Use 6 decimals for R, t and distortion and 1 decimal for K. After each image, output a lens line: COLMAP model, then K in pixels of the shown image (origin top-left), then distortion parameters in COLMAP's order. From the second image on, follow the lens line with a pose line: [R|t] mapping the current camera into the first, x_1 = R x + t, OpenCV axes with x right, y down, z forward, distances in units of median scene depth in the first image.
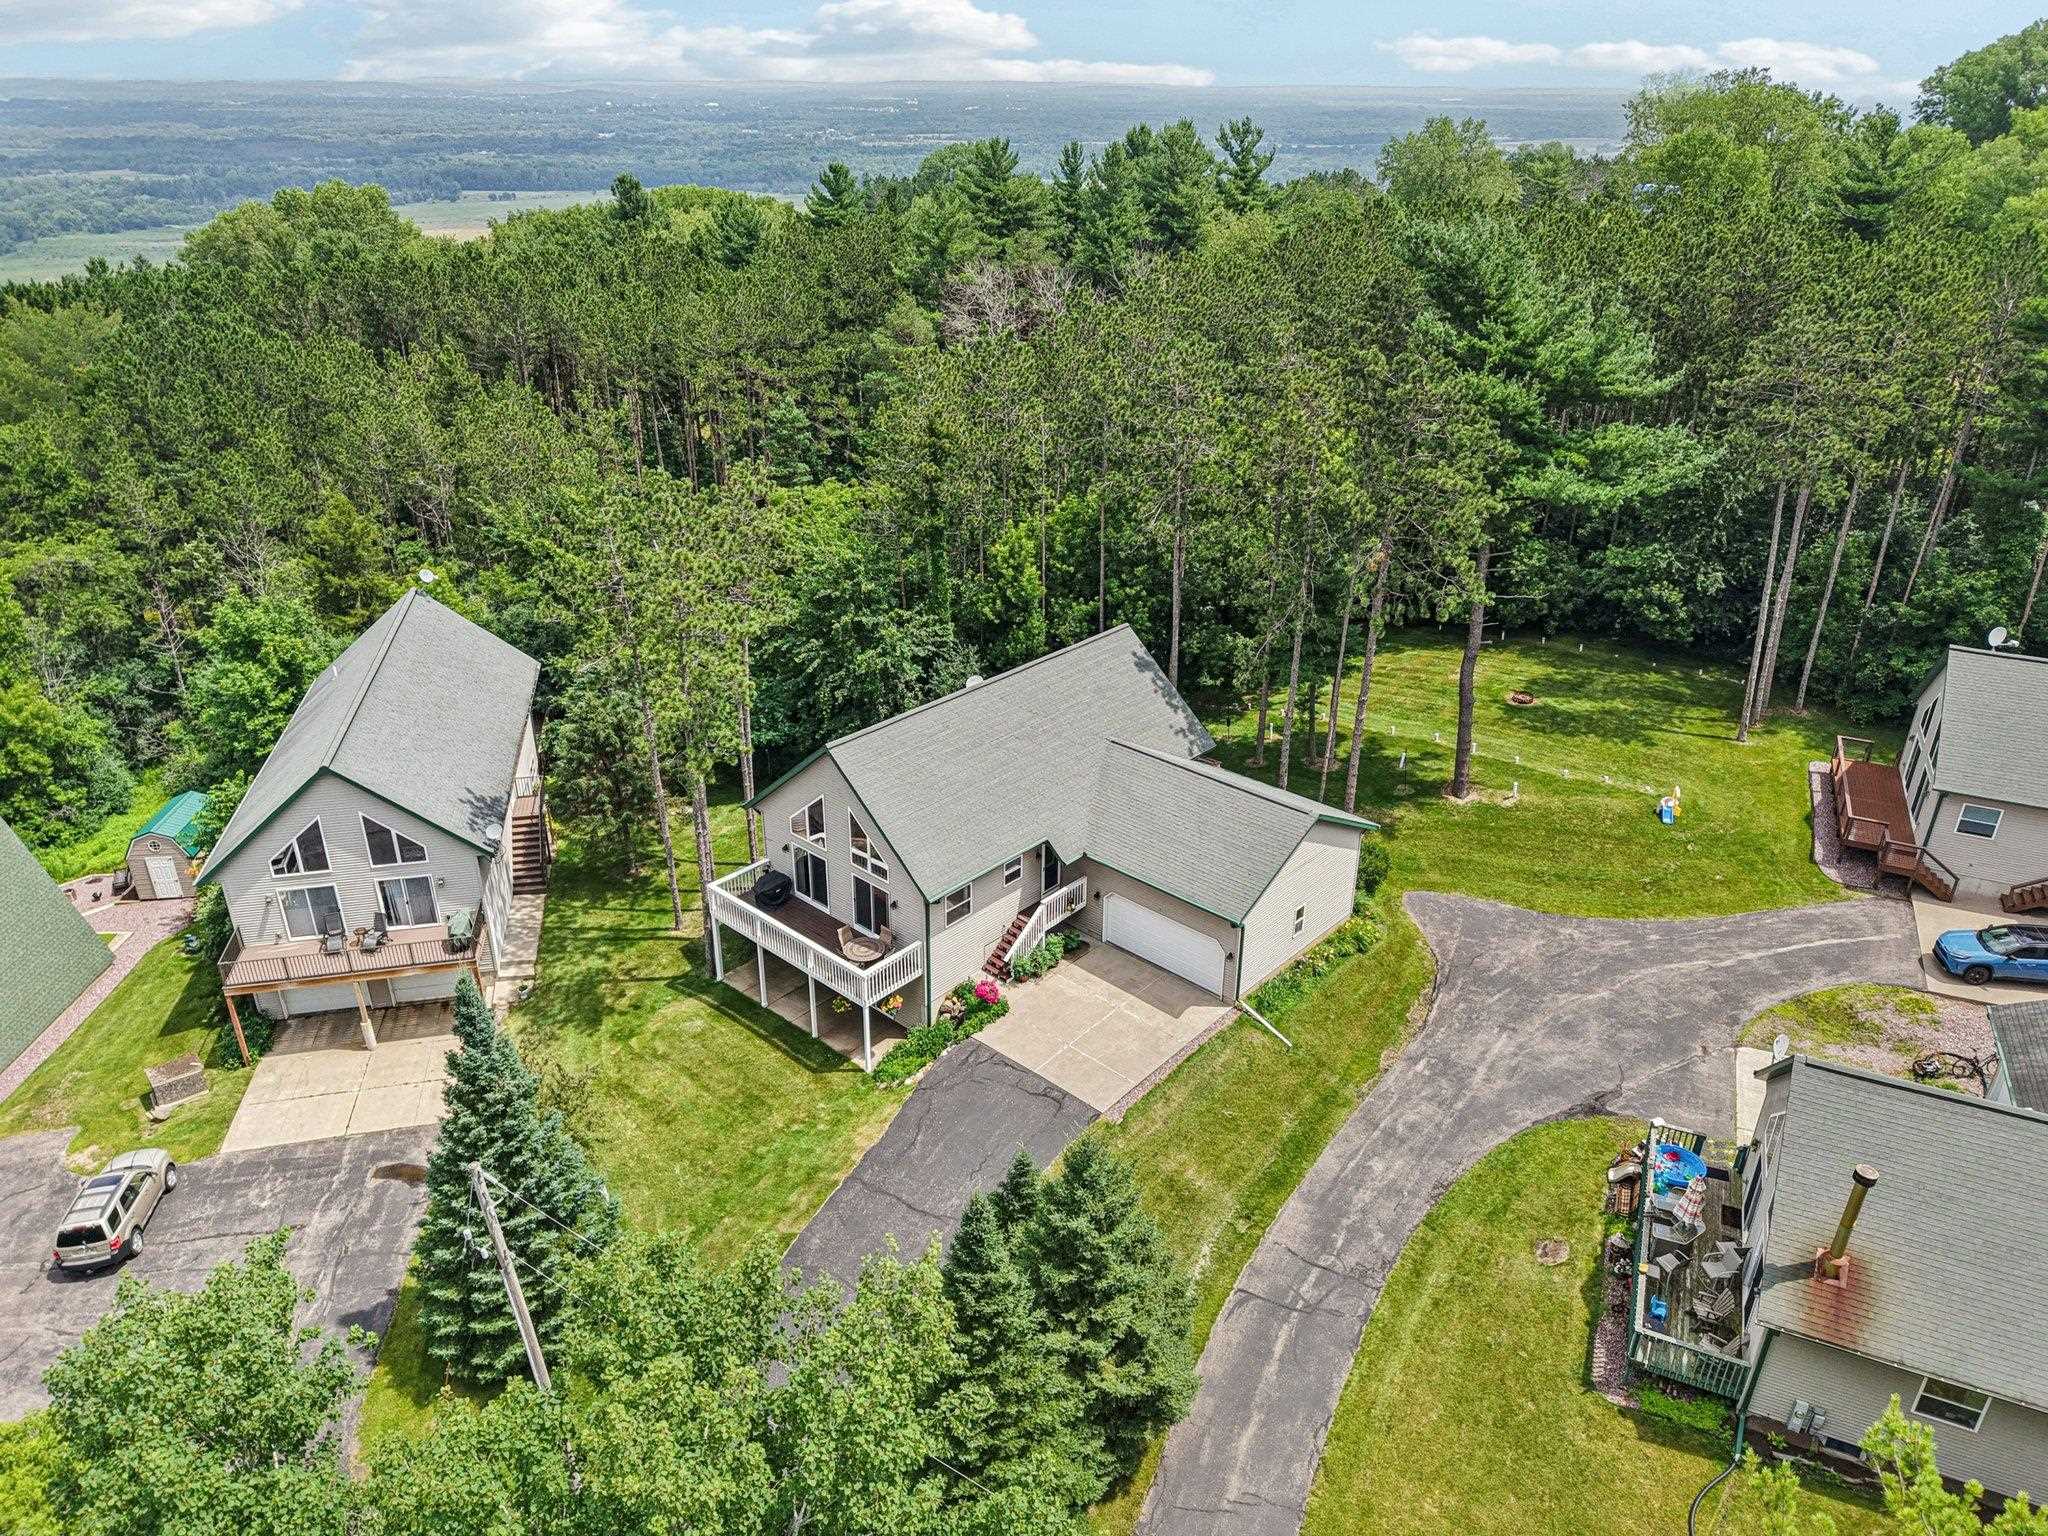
lens RADIAL K [[1405.9, 0, 1024.0], [0, 1405.9, 768.0], [0, 0, 1]] dist [0.029772, -0.026969]
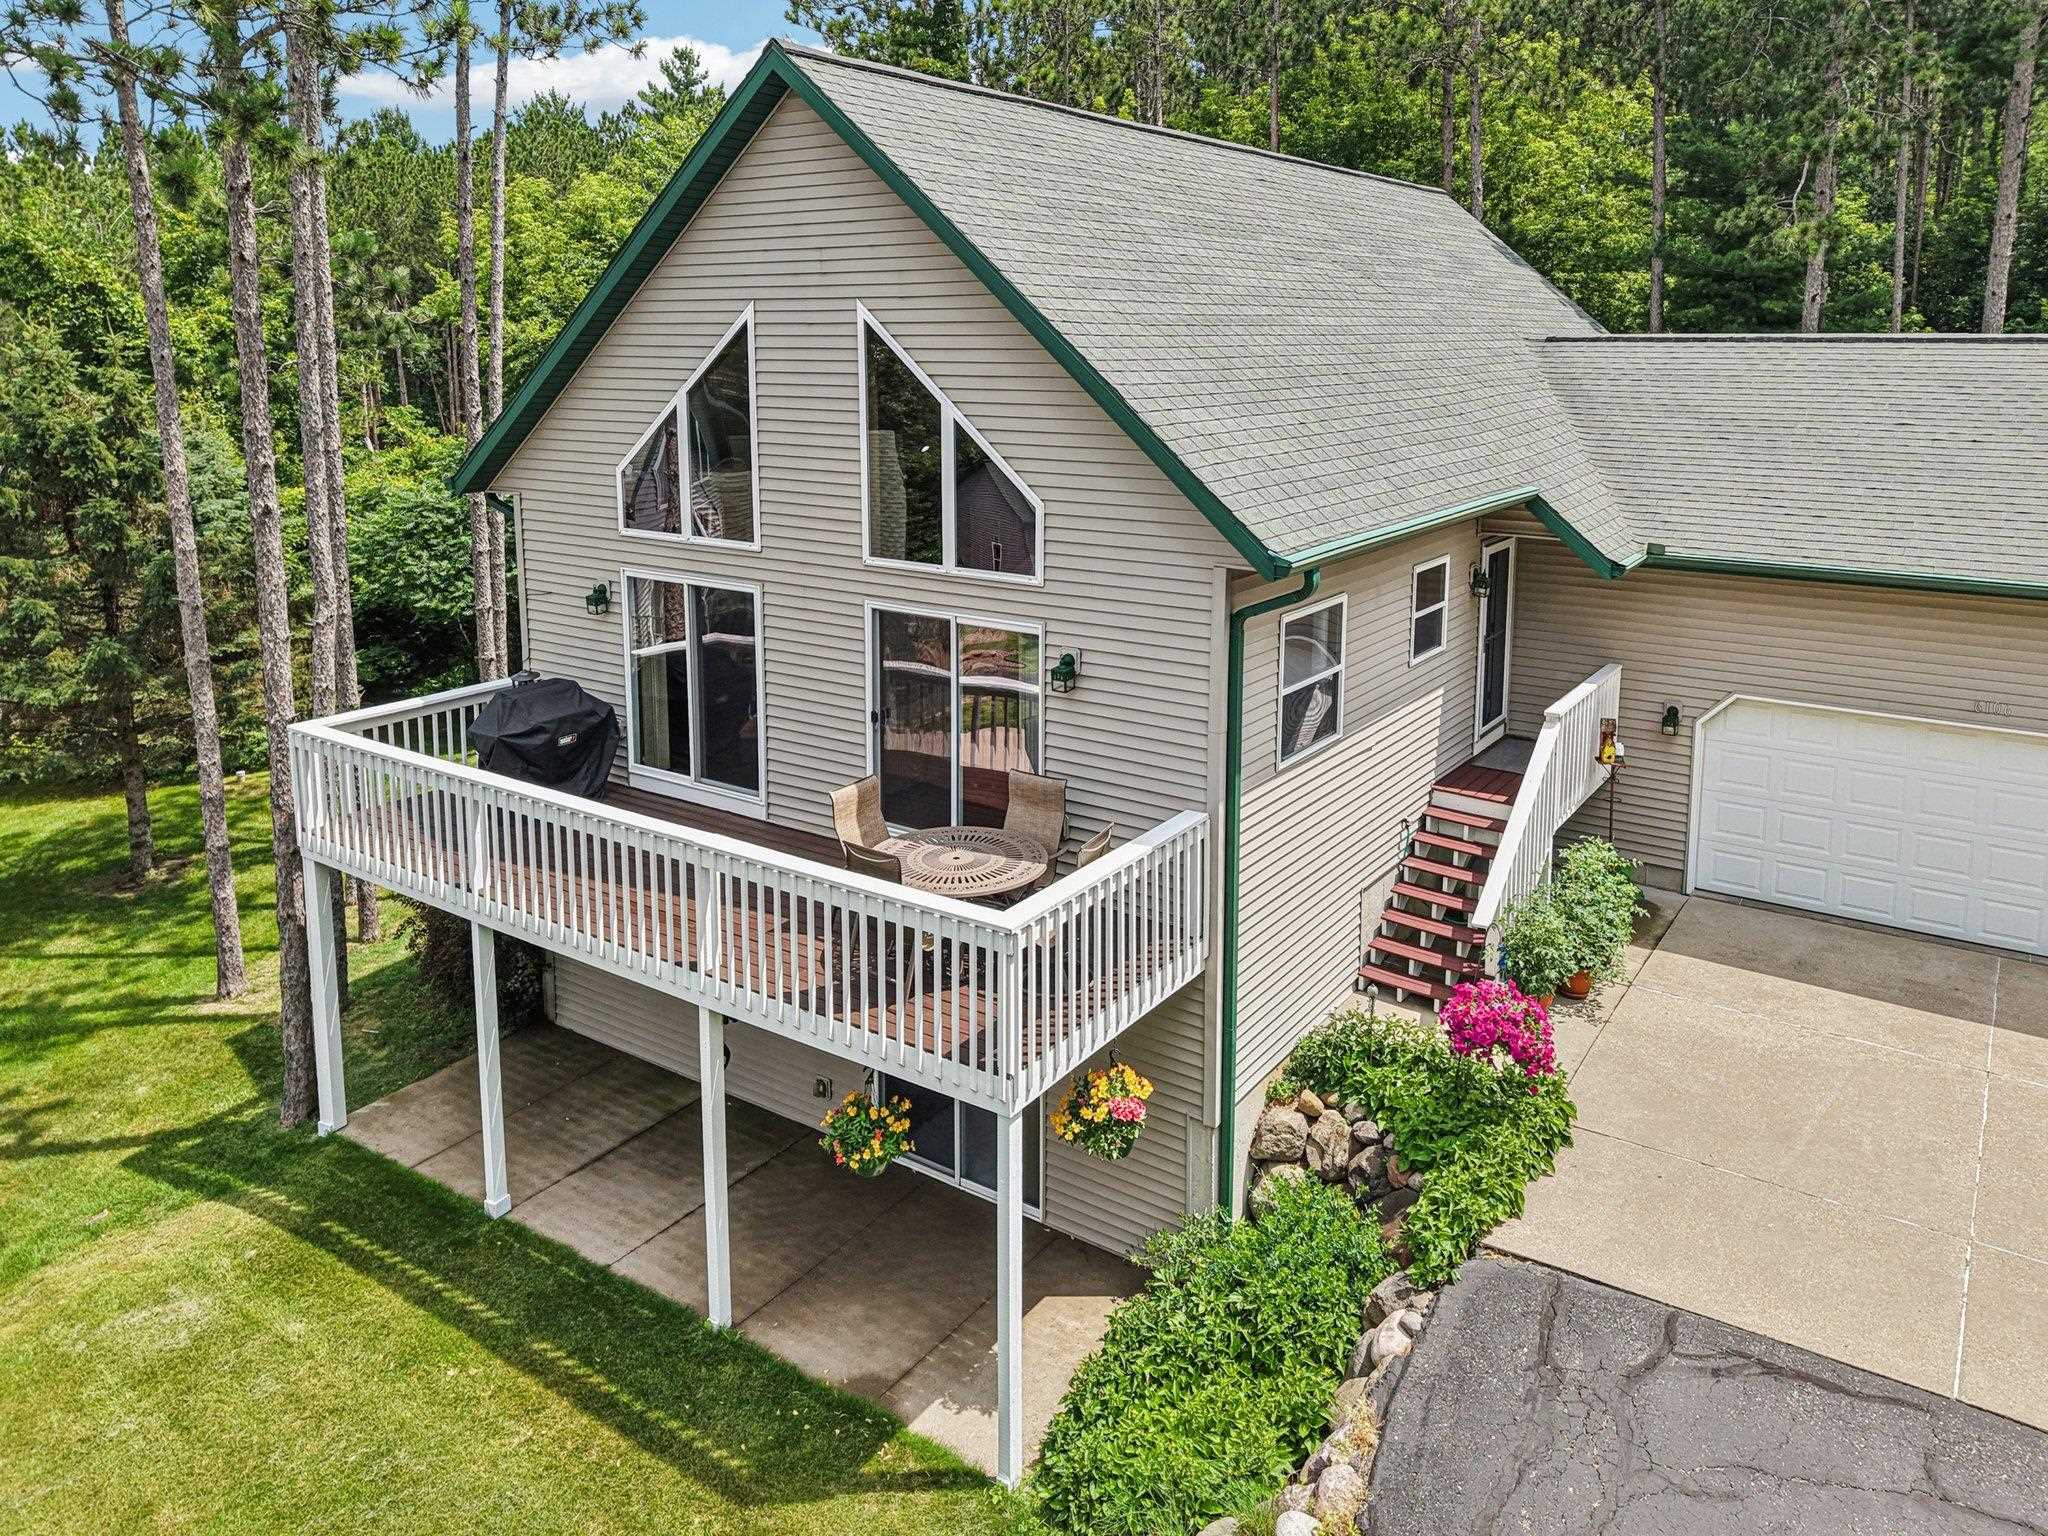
lens RADIAL K [[1482.1, 0, 1023.0], [0, 1482.1, 548.9], [0, 0, 1]] dist [0.064237, -0.134757]
pose [[0.992181, -0.030239, 0.121085, -0.124710], [0.065414, 0.952260, -0.298199, 0.146172], [-0.106287, 0.303788, 0.946792, 0.726687]]
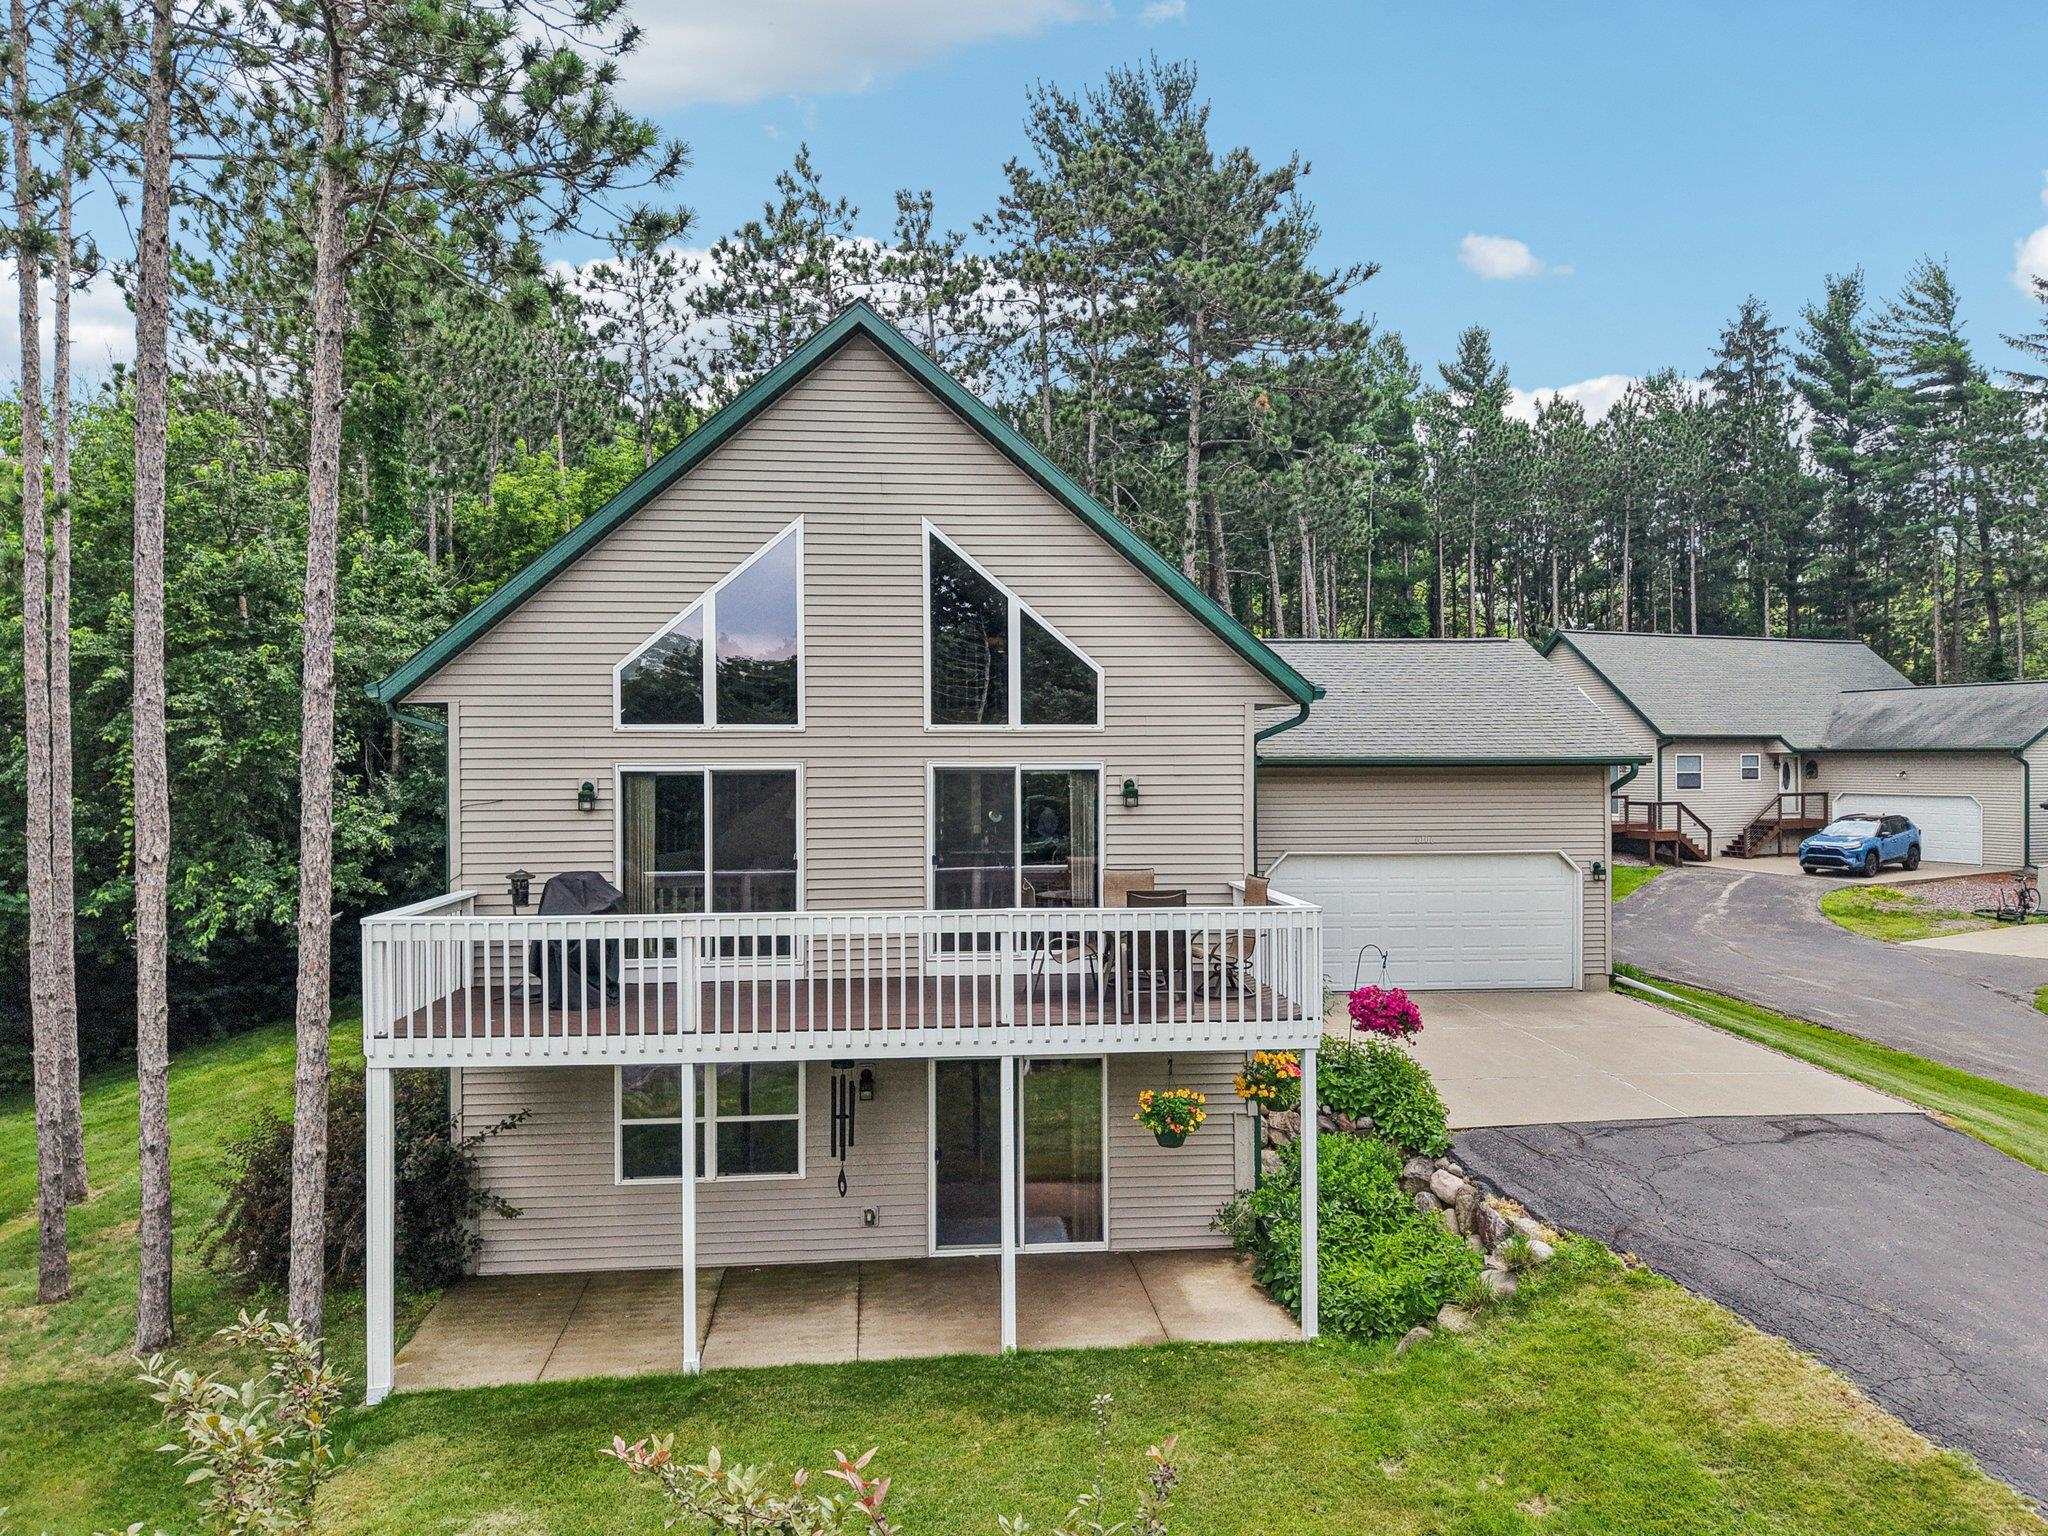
lens RADIAL K [[1418.8, 0, 1024.0], [0, 1418.8, 768.0], [0, 0, 1]] dist [0.008487, -0.002352]
pose [[0.672737, -0.016128, 0.739706, -0.332881], [0.335779, 0.897533, -0.285810, 0.168955], [-0.659301, 0.440653, 0.609219, 0.786360]]
